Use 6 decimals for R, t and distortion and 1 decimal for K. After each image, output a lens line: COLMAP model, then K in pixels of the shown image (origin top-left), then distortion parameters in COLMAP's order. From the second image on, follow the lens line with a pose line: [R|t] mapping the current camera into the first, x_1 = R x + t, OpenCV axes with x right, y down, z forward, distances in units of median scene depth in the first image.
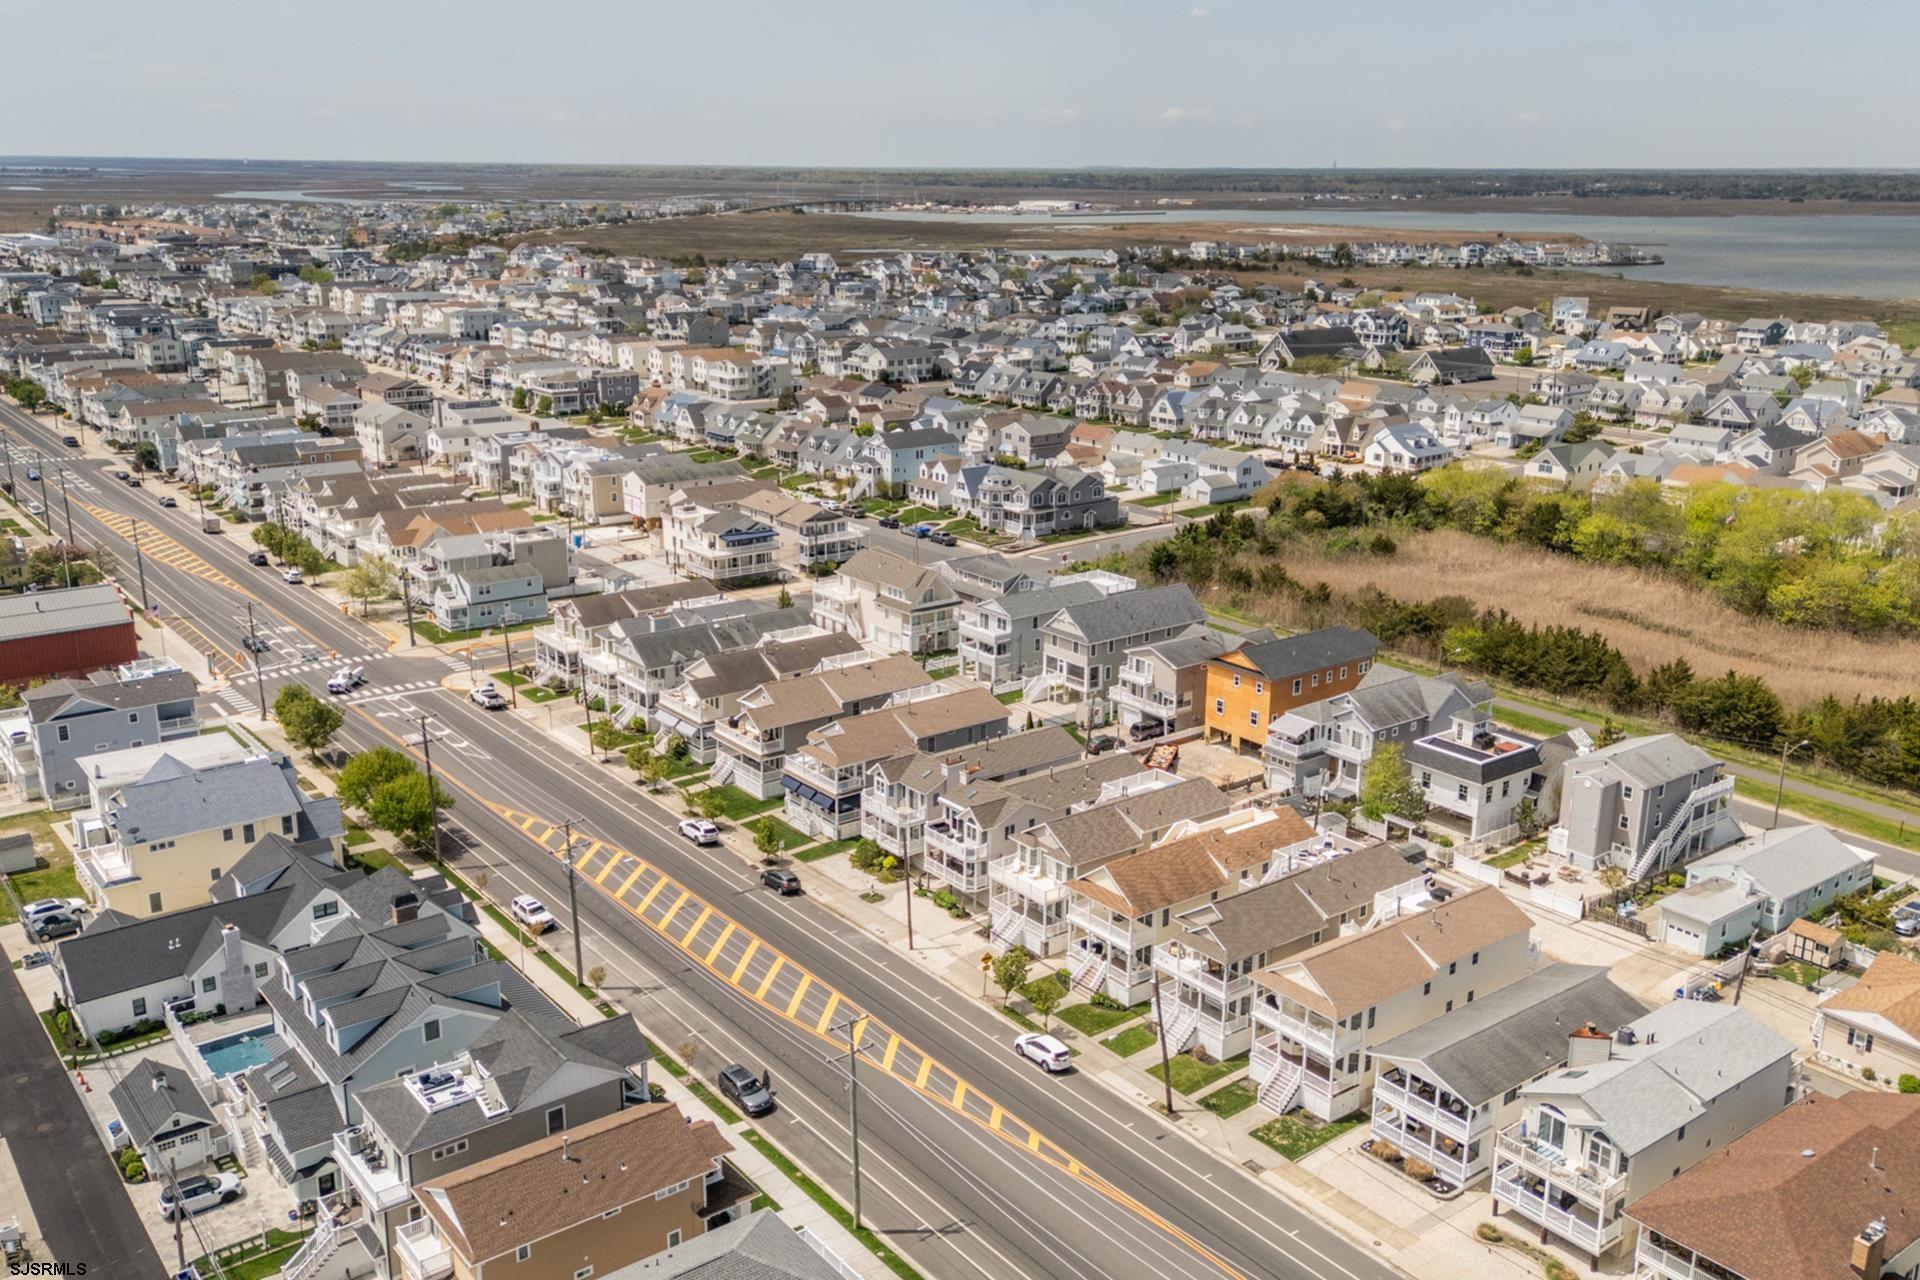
lens RADIAL K [[1629.3, 0, 960.0], [0, 1629.3, 640.0], [0, 0, 1]] dist [0.101049, -0.173893]
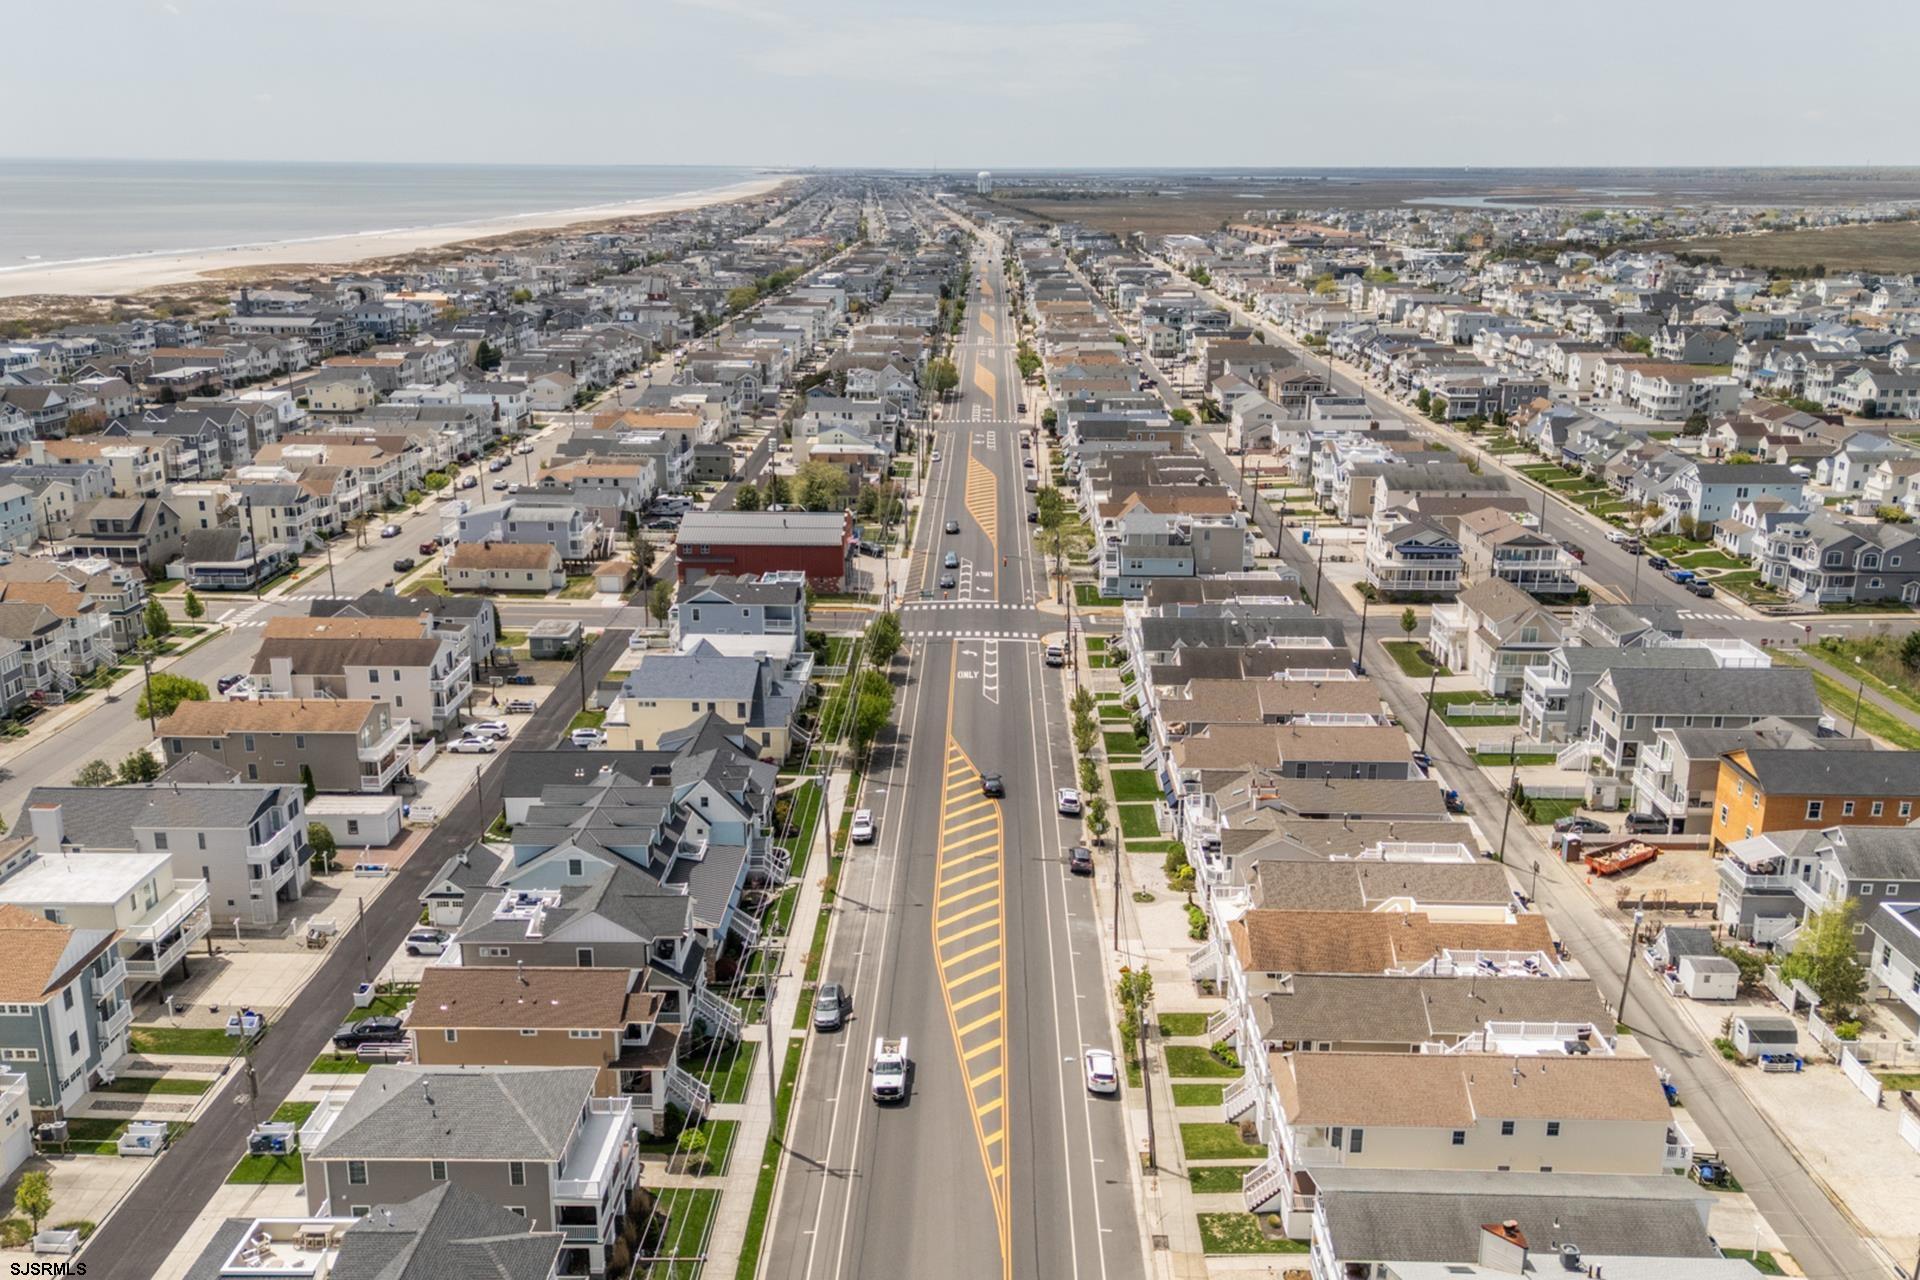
lens RADIAL K [[1634.2, 0, 960.0], [0, 1634.2, 640.0], [0, 0, 1]] dist [0.032987, -0.010571]
pose [[0.776514, 0.167639, -0.607390, 0.204123], [-0.169266, 0.984024, 0.055193, -0.015259], [0.606939, 0.059953, 0.792484, 0.062189]]
